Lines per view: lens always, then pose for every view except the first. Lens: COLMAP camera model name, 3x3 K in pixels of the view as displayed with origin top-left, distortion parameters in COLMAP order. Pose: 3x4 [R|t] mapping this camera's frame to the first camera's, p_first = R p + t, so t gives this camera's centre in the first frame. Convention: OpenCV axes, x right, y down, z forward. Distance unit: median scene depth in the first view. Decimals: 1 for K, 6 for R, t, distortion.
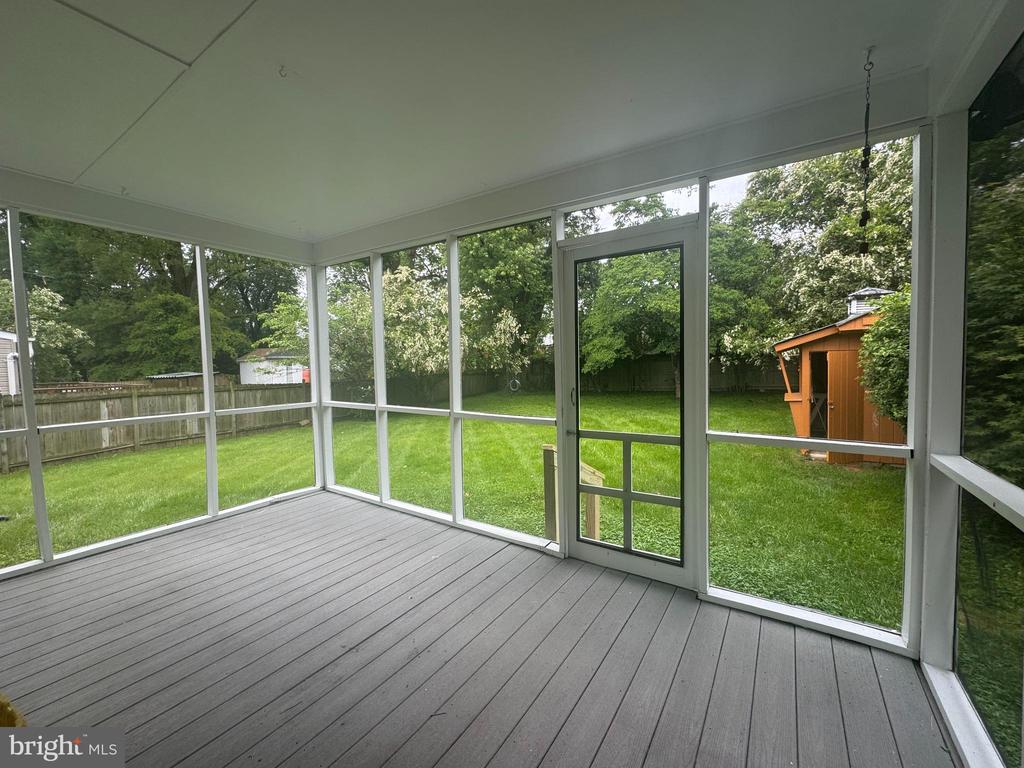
lens RADIAL K [[415.8, 0, 510.3], [0, 415.8, 383.3], [0, 0, 1]] dist [-0.001670, 0.000080]
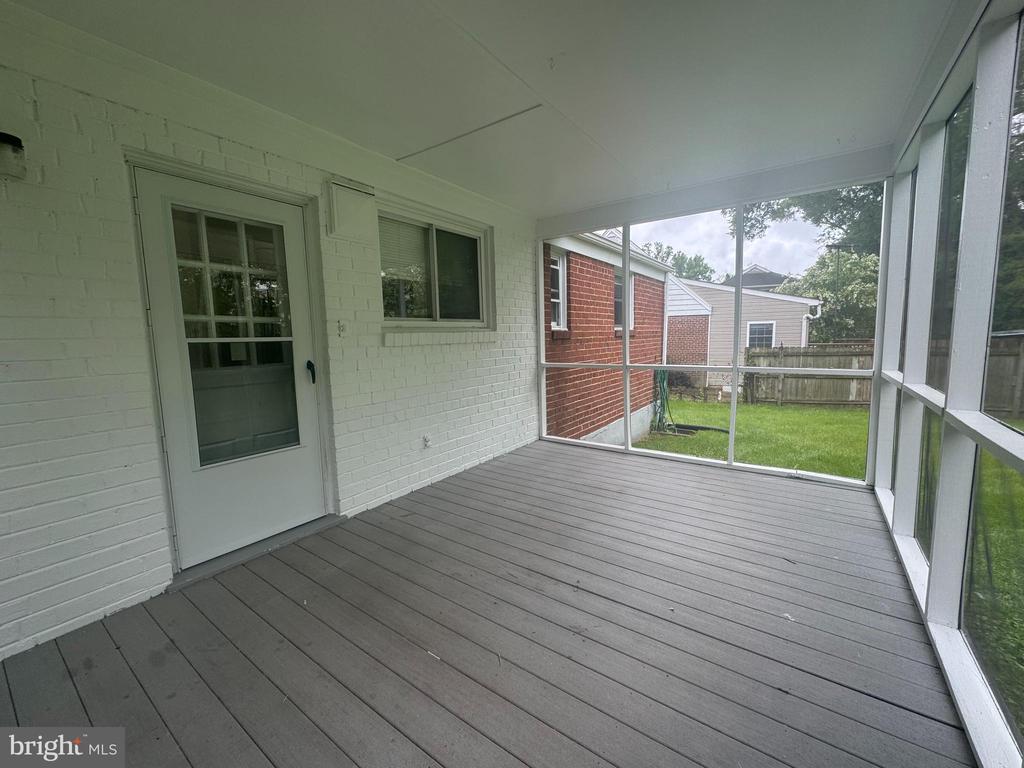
lens RADIAL K [[415.8, 0, 510.6], [0, 415.8, 379.7], [0, 0, 1]] dist [-0.001670, 0.000080]
pose [[-0.026489, 0.121433, -0.992246, 0.316304], [-0.028932, 0.992085, 0.122186, -0.011764], [0.999230, 0.031944, -0.022766, 0.419236]]
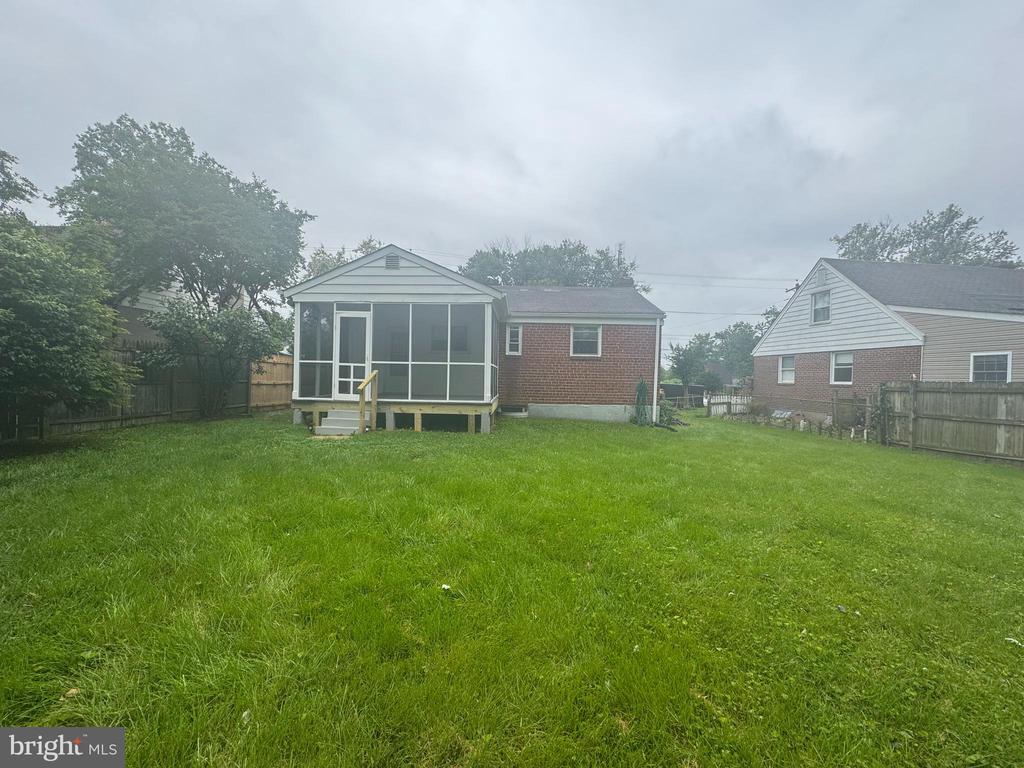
lens RADIAL K [[415.8, 0, 511.0], [0, 415.8, 383.7], [0, 0, 1]] dist [-0.001670, 0.000080]
pose [[-0.854835, 0.003012, -0.518891, 0.706473], [-0.035449, 0.997308, 0.064187, 0.007557], [0.517688, 0.073263, -0.852427, 3.504093]]
